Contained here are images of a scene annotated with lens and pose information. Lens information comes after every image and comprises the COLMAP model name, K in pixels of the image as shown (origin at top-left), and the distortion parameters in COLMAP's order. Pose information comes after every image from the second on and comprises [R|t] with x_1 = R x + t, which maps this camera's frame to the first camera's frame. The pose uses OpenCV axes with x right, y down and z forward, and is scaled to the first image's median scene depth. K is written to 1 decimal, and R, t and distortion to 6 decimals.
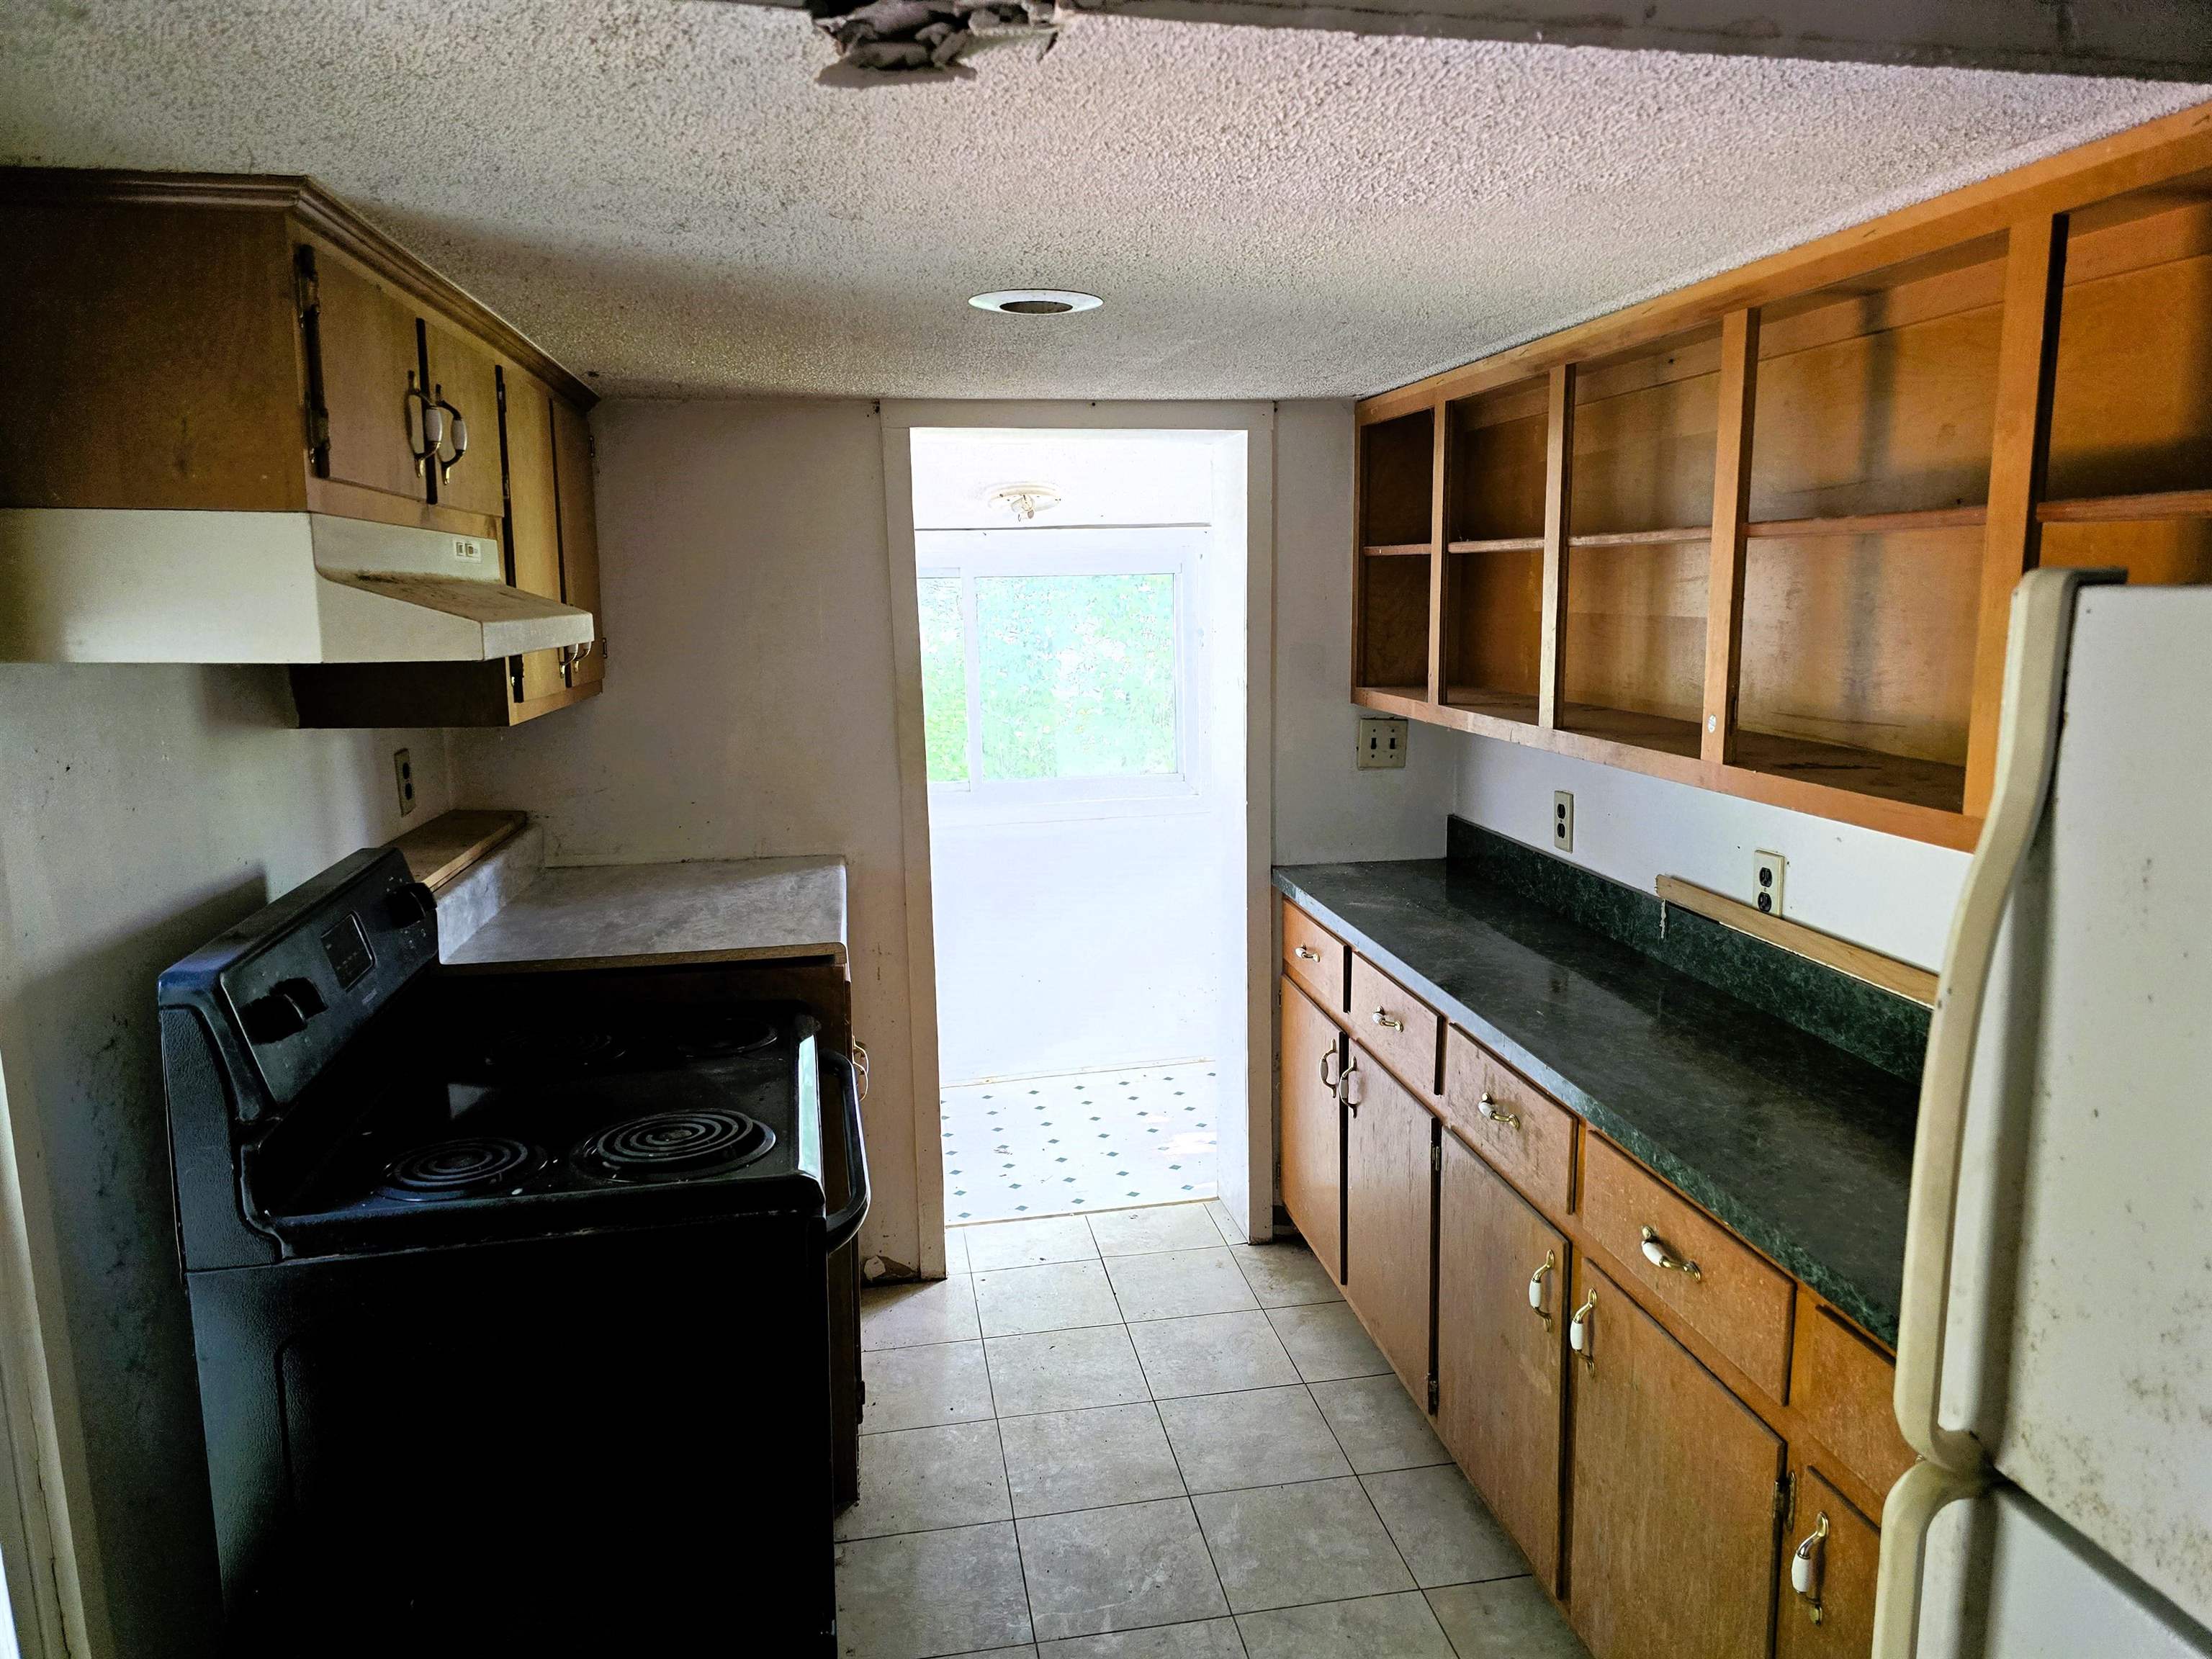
lens RADIAL K [[1482.6, 0, 1140.0], [0, 1482.6, 815.4], [0, 0, 1]] dist [0.065436, -0.061782]
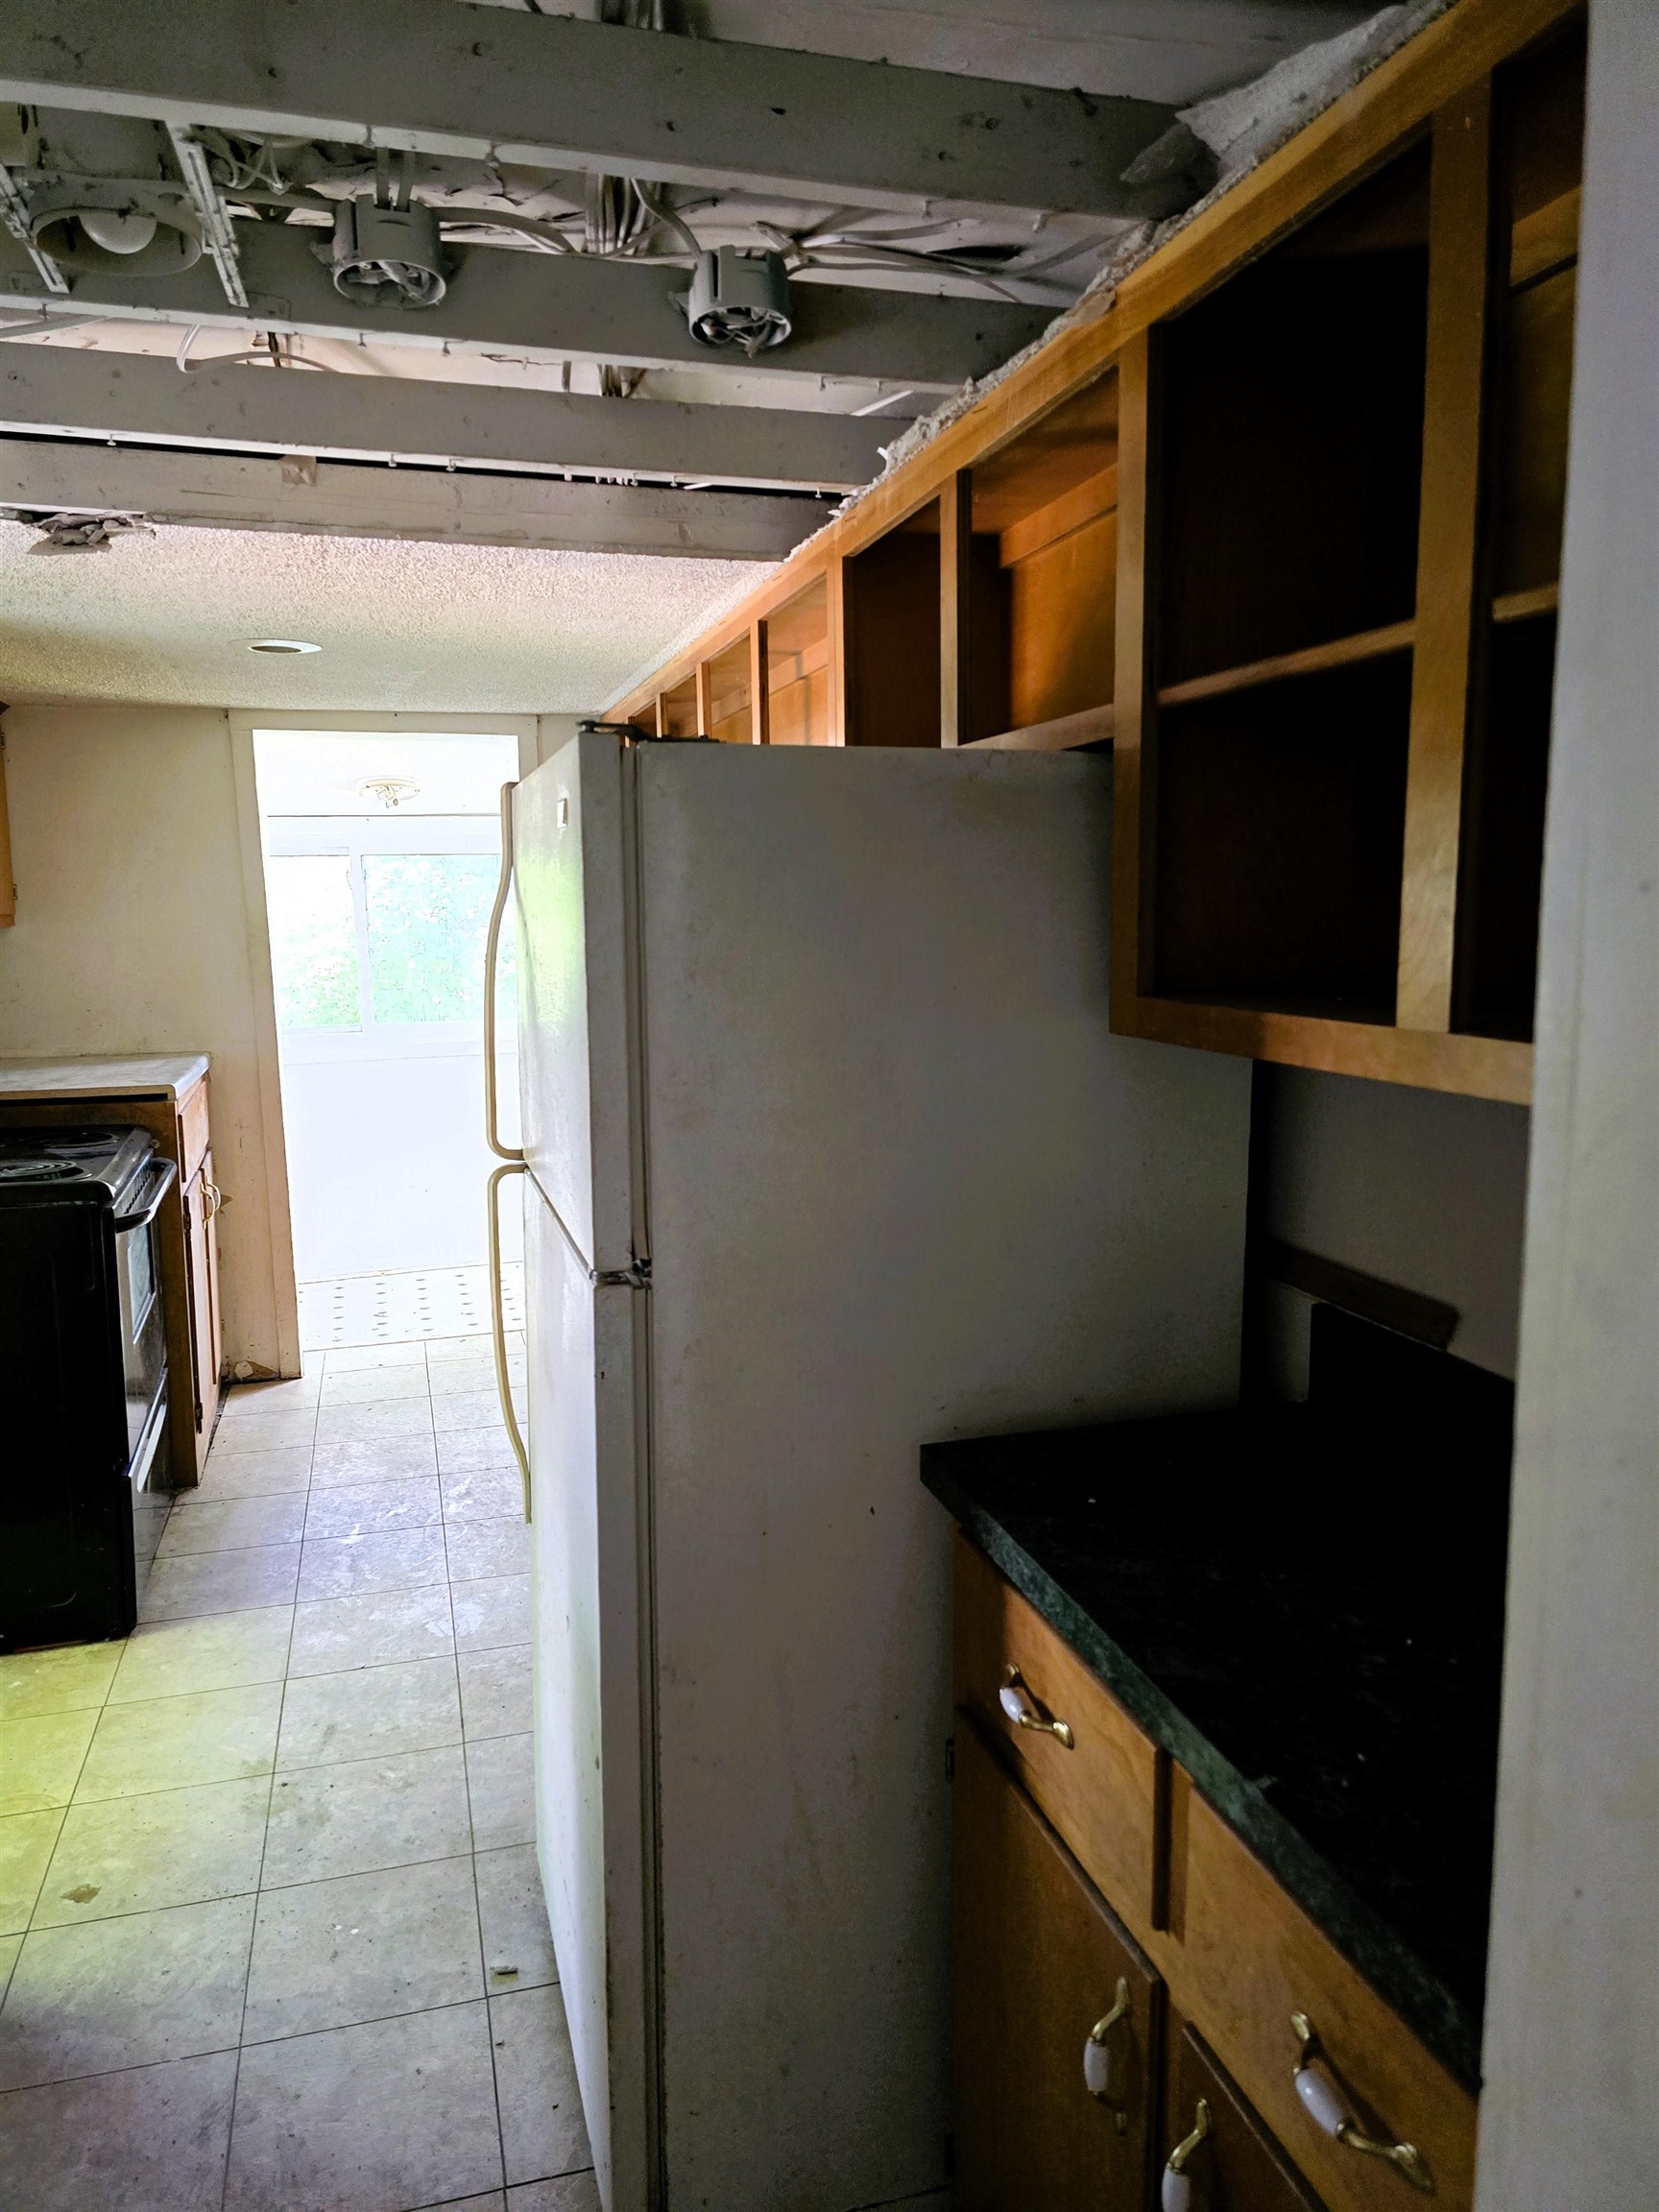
lens RADIAL K [[1500.7, 0, 821.2], [0, 1500.7, 1119.9], [0, 0, 1]] dist [0.070298, -0.064738]
pose [[0.996217, -0.012742, 0.085960, 0.319154], [0.013788, 0.999838, -0.011583, 0.156258], [-0.085799, 0.012724, 0.996231, -0.552075]]
